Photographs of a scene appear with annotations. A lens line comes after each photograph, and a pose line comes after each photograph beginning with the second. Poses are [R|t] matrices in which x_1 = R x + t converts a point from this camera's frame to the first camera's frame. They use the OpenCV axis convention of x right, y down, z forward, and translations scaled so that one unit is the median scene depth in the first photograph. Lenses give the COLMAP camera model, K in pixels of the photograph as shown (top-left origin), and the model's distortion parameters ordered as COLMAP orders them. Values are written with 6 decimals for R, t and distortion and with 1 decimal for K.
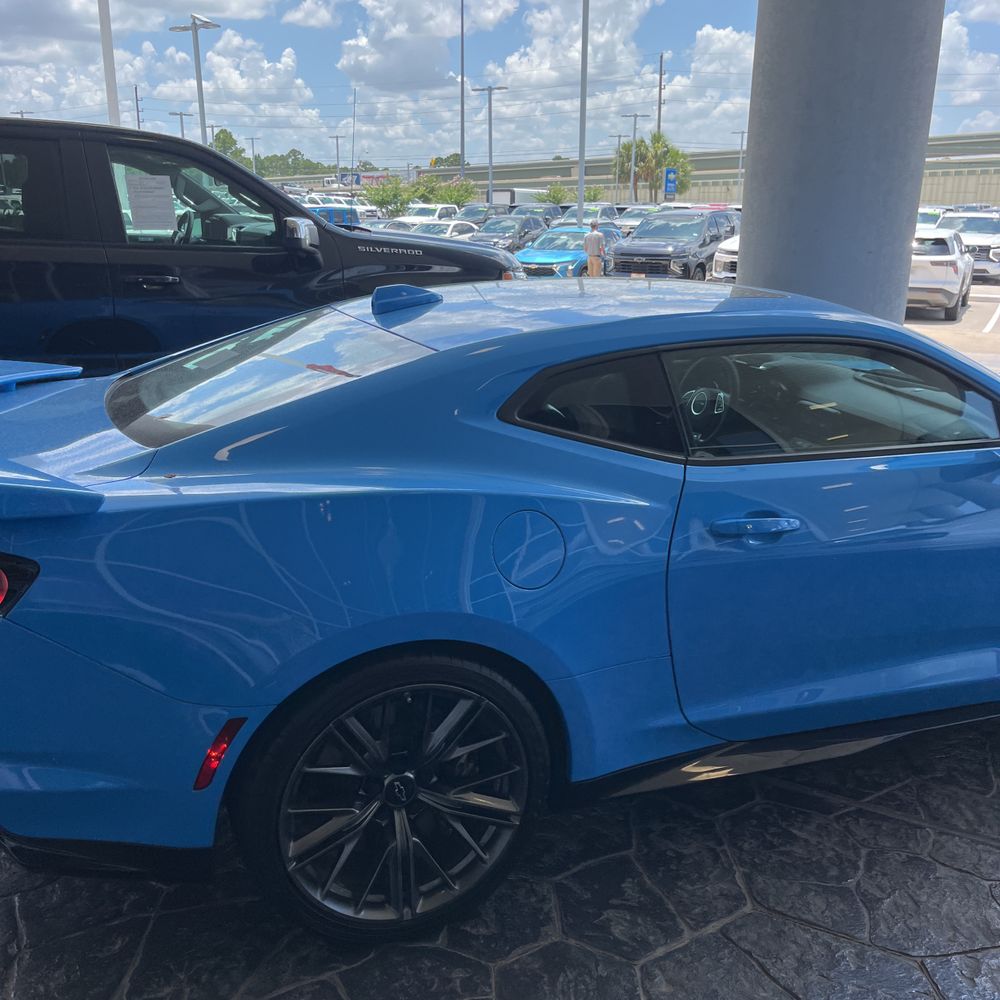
lens RADIAL K [[1022.2, 0, 498.5], [0, 1022.2, 492.0], [0, 0, 1]] dist [0.013512, -0.000649]
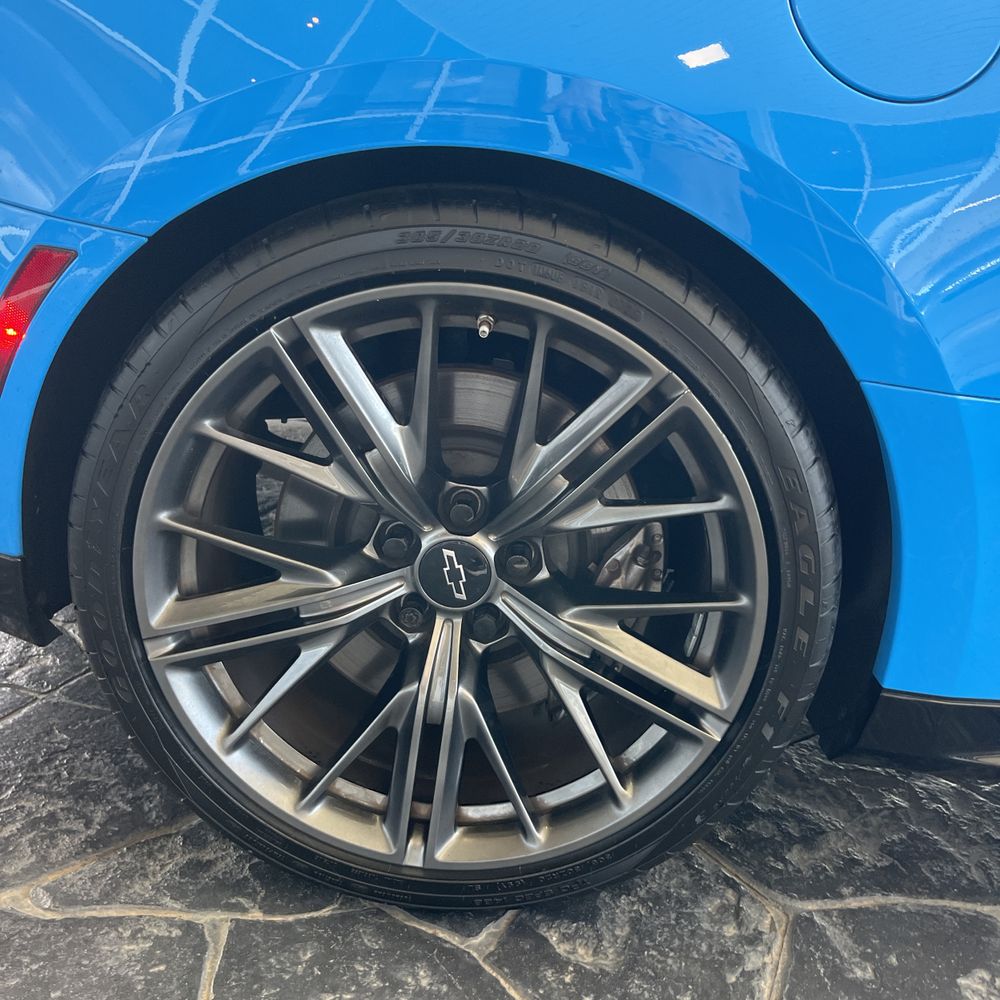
lens RADIAL K [[1015.7, 0, 494.5], [0, 1015.7, 506.3], [0, 0, 1]] dist [0.022749, -0.004514]
pose [[0.900322, 0.215639, -0.378047, 0.061782], [-0.198248, 0.976472, 0.084854, 0.189287], [0.387450, -0.001449, 0.921889, 0.517352]]
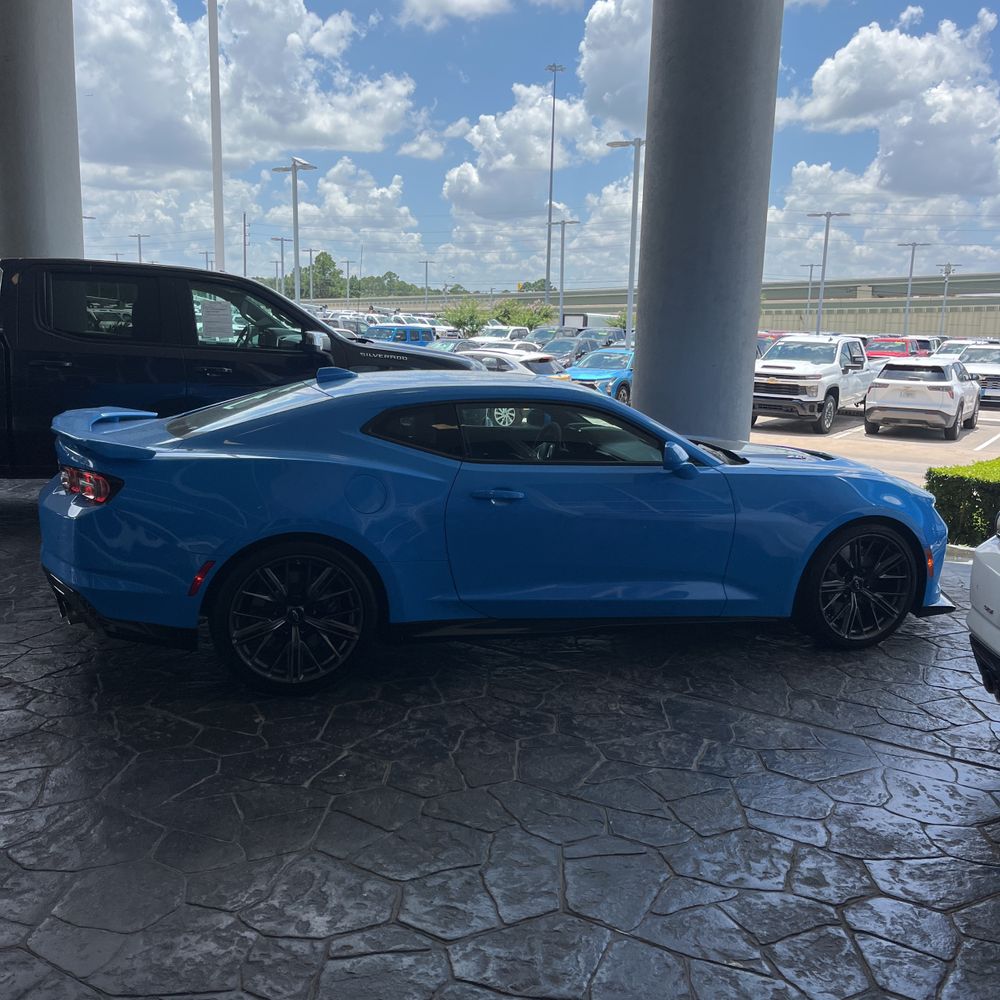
lens RADIAL K [[1011.9, 0, 520.5], [0, 1011.9, 499.3], [0, 0, 1]] dist [0.031425, -0.010663]
pose [[0.997849, 0.033381, -0.056418, 0.366566], [-0.039135, 0.993791, -0.104158, 0.215361], [0.052591, 0.106142, 0.992959, -0.779559]]
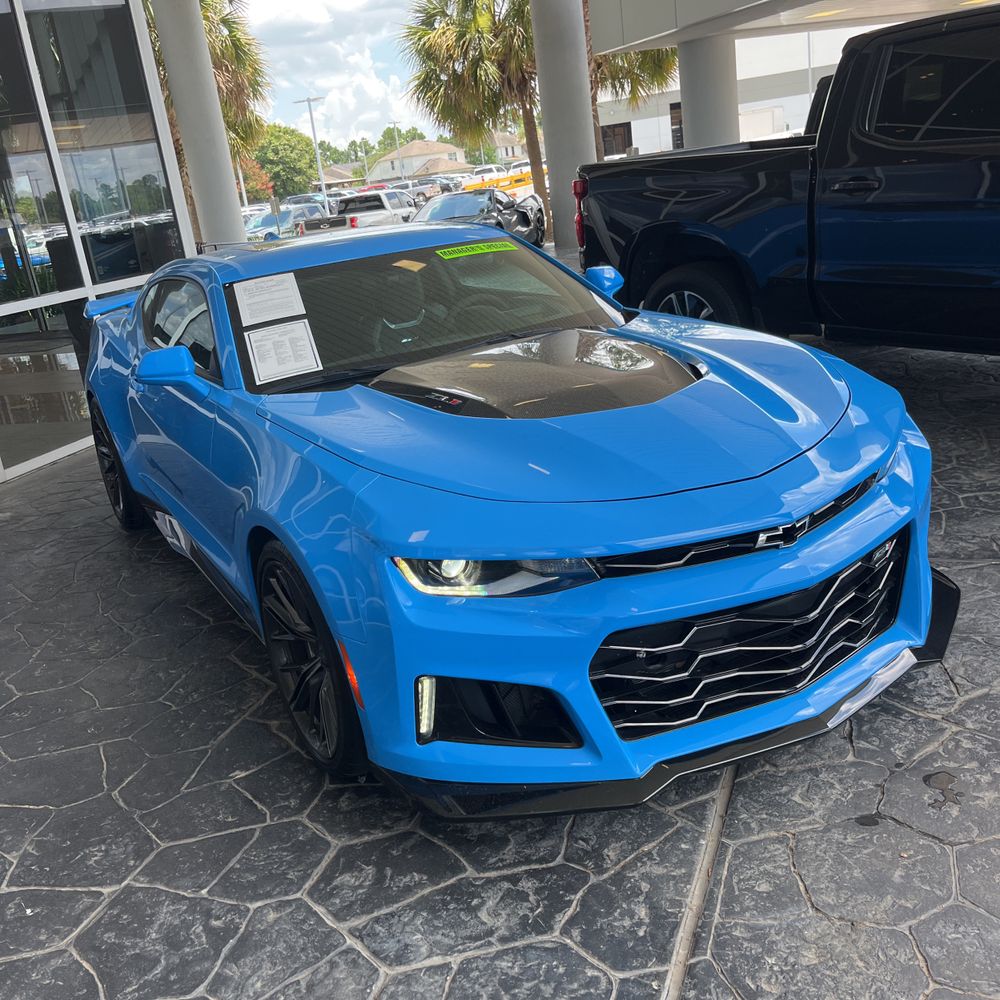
lens RADIAL K [[1015.7, 0, 494.5], [0, 1015.7, 506.3], [0, 0, 1]] dist [0.022749, -0.004514]
pose [[0.125254, 0.285957, -0.950021, 0.881953], [-0.144153, 0.952646, 0.267741, -0.200424], [0.981596, 0.103413, 0.160544, 0.822648]]
